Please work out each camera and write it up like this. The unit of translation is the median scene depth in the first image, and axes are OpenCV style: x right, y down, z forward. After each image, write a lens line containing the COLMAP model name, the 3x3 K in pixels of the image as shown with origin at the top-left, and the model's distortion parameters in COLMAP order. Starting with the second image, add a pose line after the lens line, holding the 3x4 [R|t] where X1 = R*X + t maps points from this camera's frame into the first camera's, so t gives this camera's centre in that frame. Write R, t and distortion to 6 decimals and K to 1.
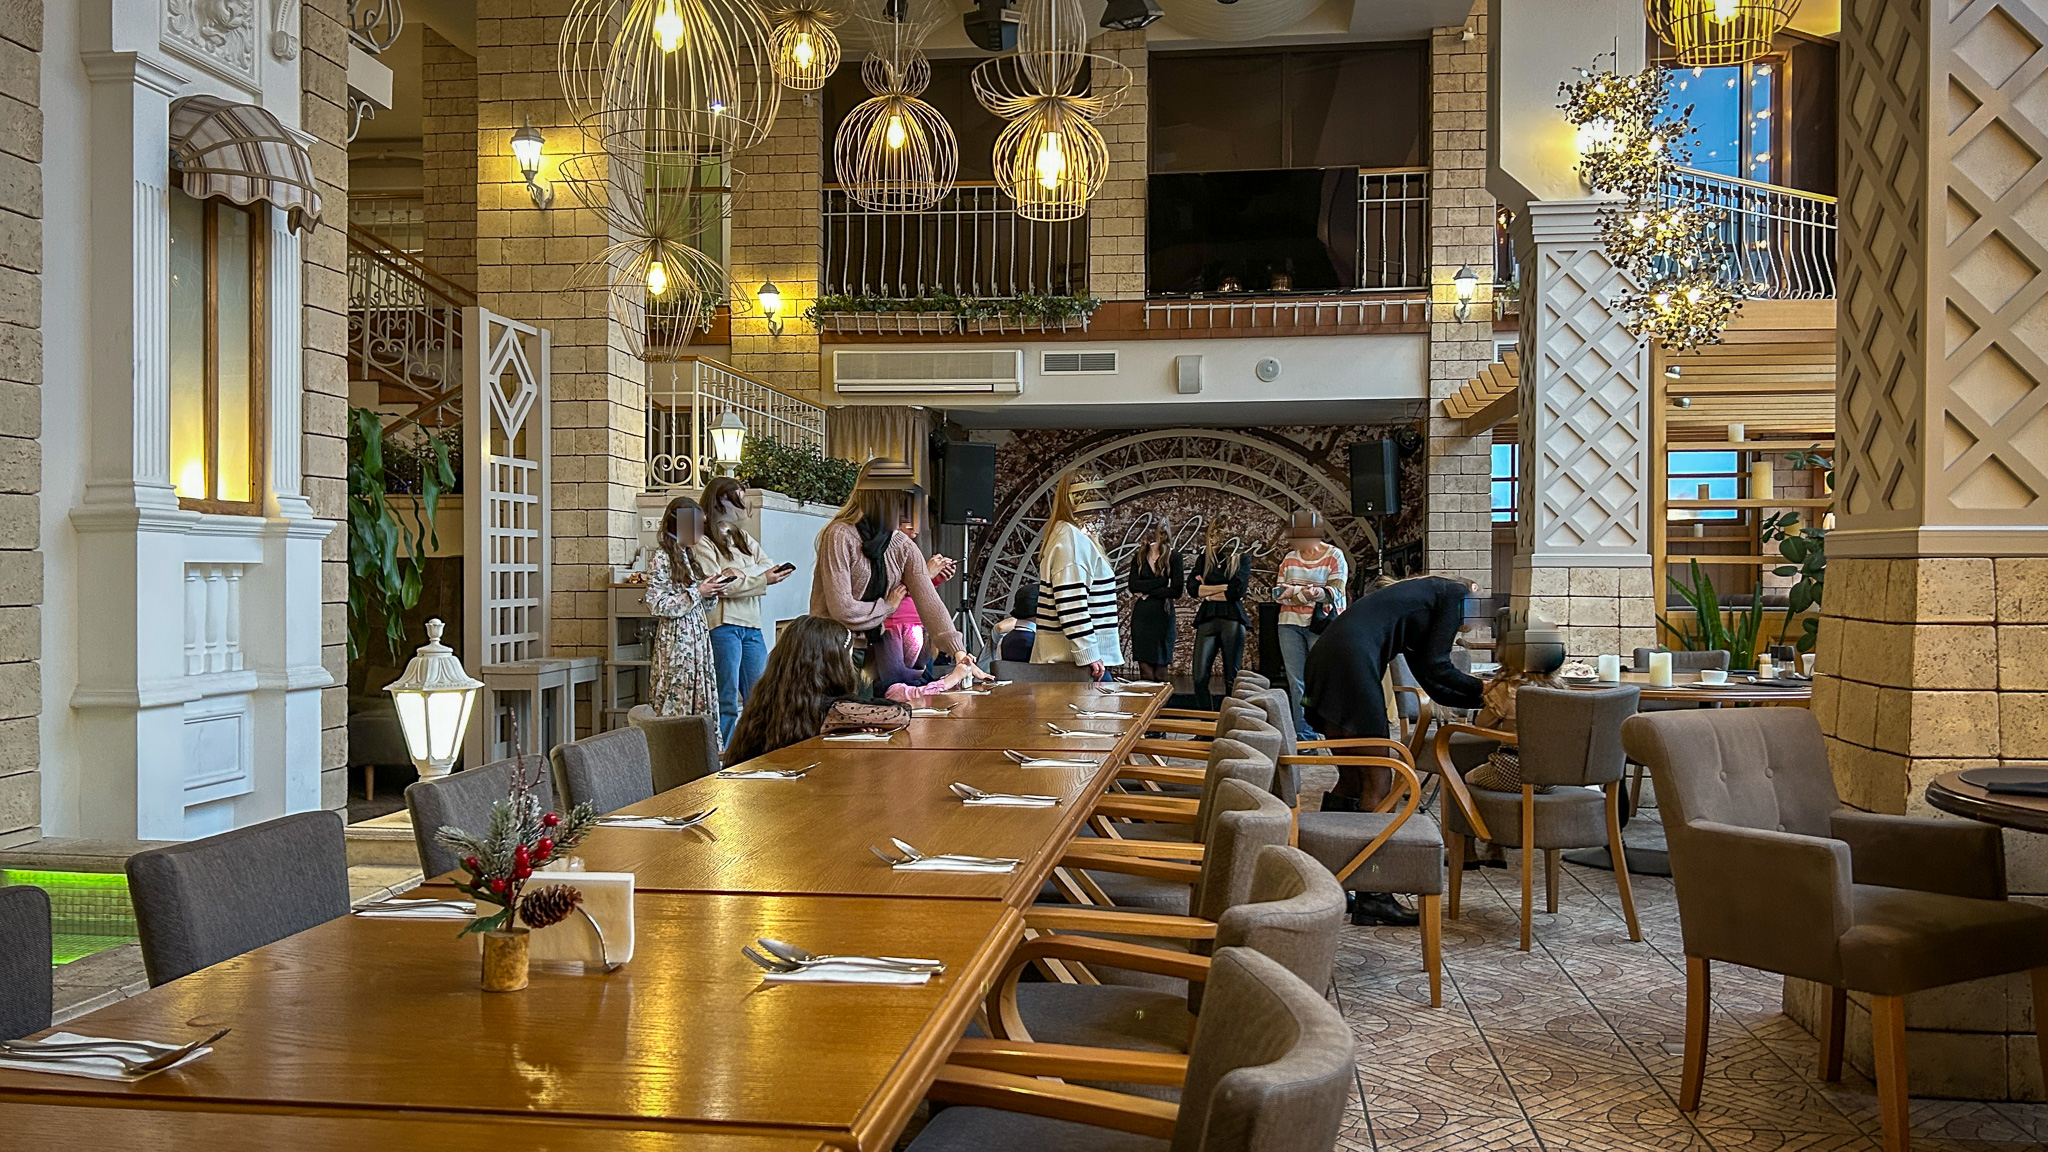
lens RADIAL K [[1562.7, 0, 1024.0], [0, 1562.7, 576.0], [0, 0, 1]] dist [0.070270, -0.102275]
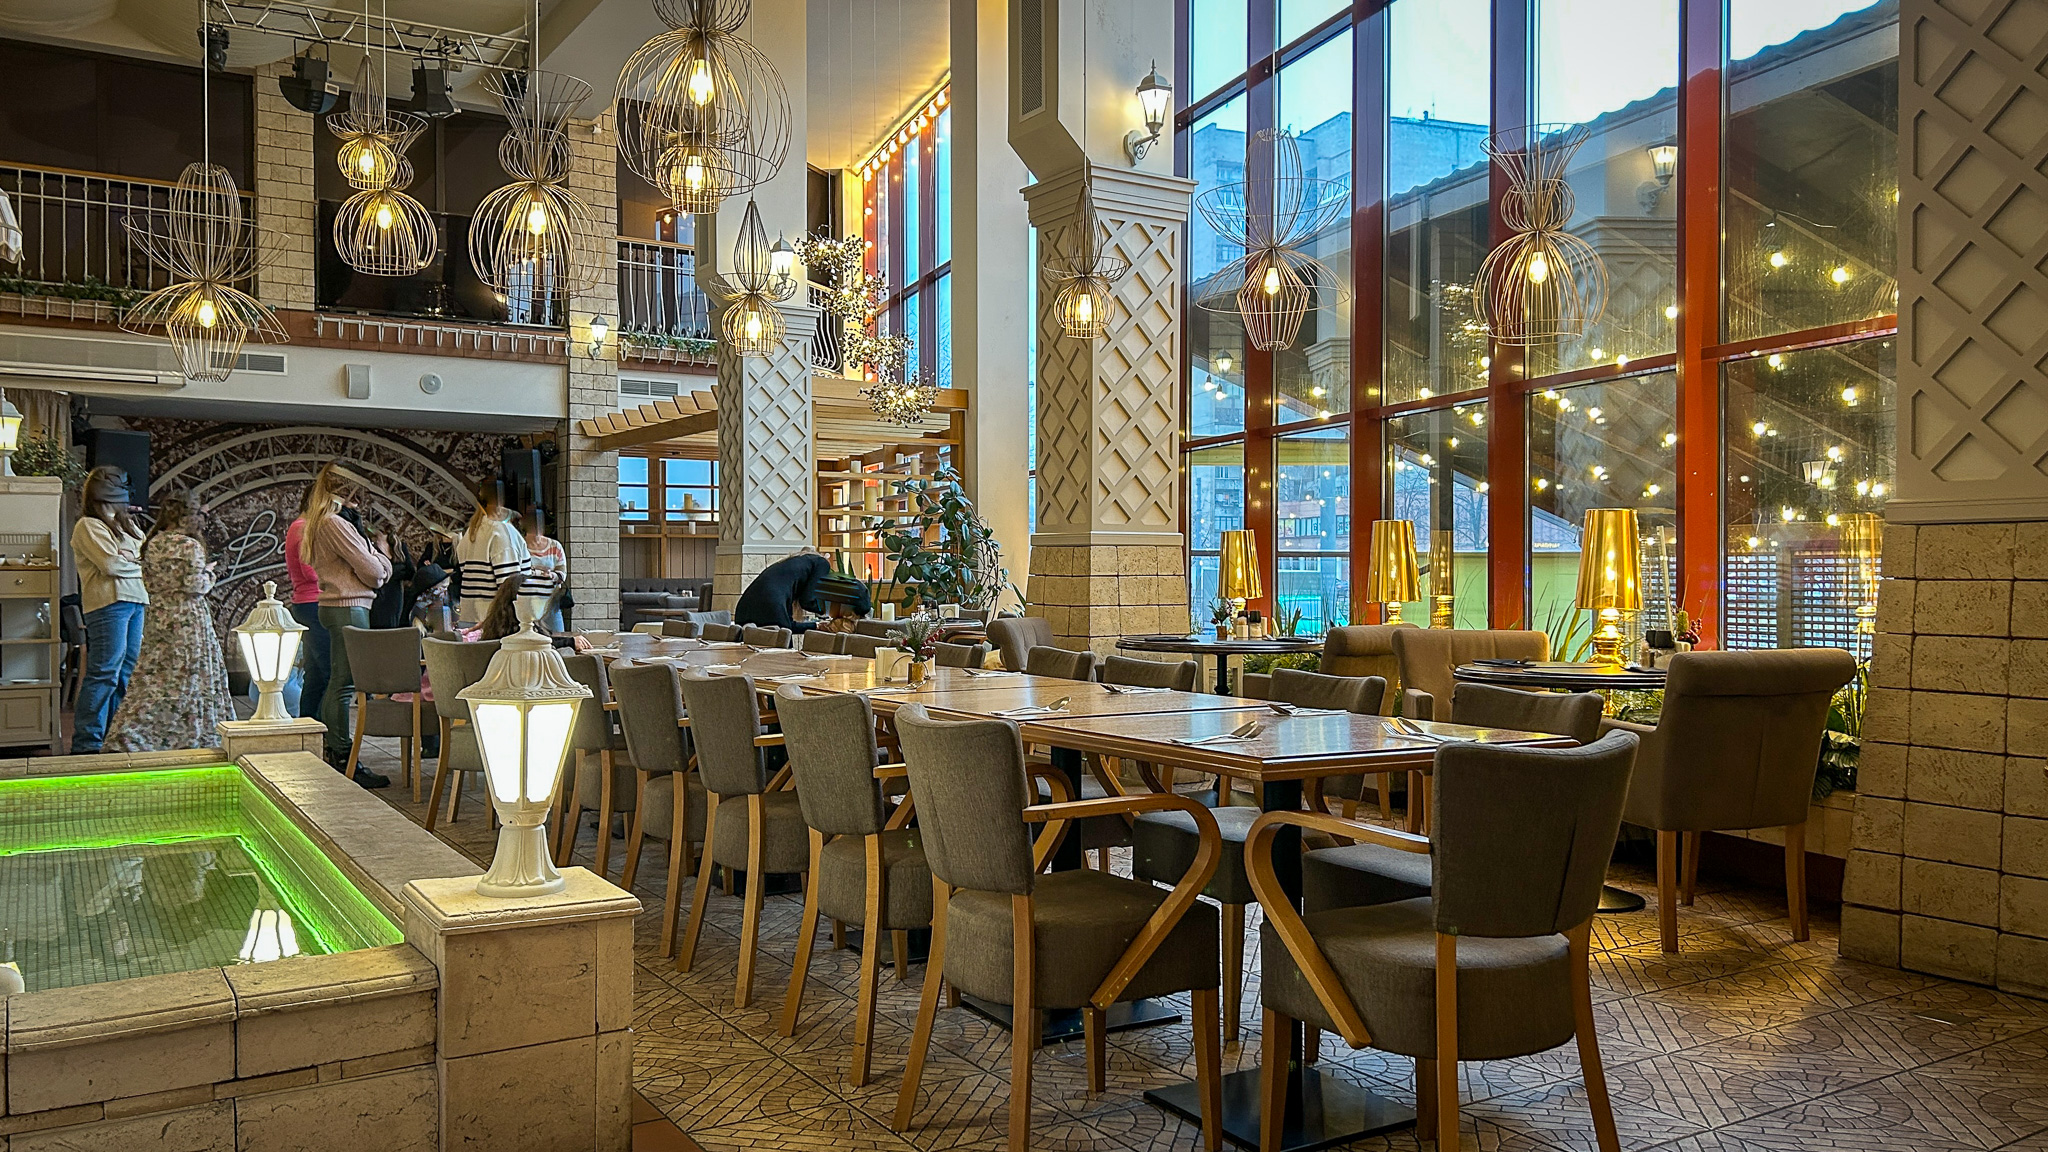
lens RADIAL K [[1562.7, 0, 1024.0], [0, 1562.7, 576.0], [0, 0, 1]] dist [0.070270, -0.102275]
pose [[0.768806, -0.003422, 0.639473, -0.248951], [0.001408, 0.999992, 0.003658, 0.006183], [-0.639481, -0.001912, 0.768805, -0.169471]]
